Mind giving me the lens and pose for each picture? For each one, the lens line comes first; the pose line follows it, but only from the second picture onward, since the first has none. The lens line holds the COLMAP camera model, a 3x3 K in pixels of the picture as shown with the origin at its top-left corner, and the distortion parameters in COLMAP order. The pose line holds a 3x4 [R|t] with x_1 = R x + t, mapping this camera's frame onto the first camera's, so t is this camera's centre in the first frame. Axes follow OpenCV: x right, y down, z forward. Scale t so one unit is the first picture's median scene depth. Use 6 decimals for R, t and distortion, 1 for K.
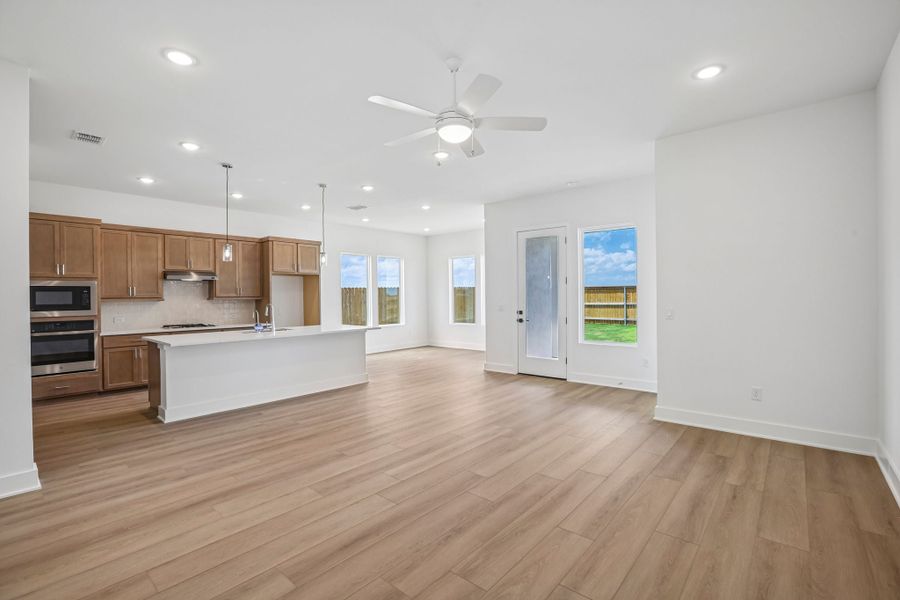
lens RADIAL K [[406.6, 0, 452.2], [0, 406.6, 299.2], [0, 0, 1]] dist [-0.063882, 0.024808]
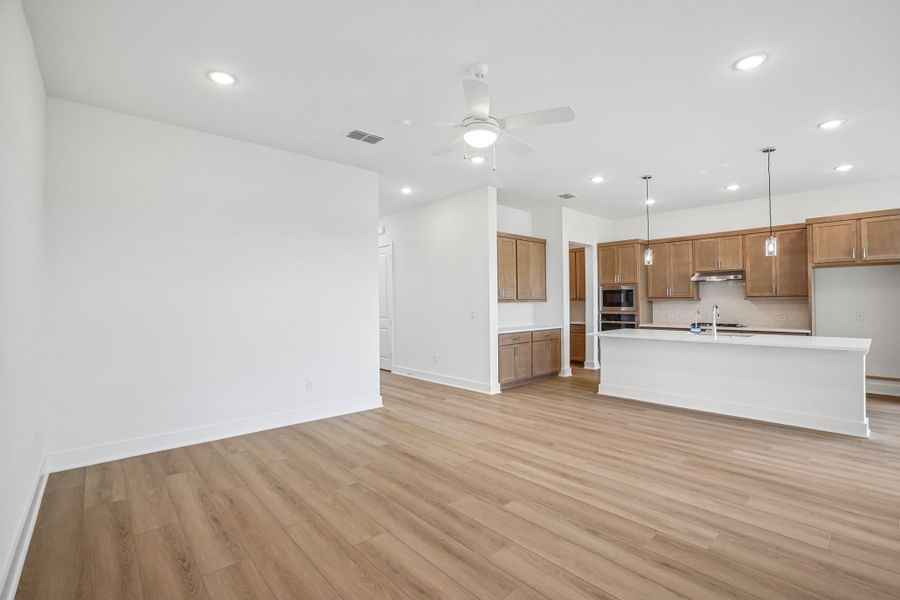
lens RADIAL K [[406.6, 0, 452.2], [0, 406.6, 299.2], [0, 0, 1]] dist [-0.063882, 0.024808]
pose [[-0.128964, 0.004823, -0.991638, 0.701828], [0.002212, 0.999987, 0.004576, -0.008935], [0.991647, -0.001604, -0.128973, 0.734902]]
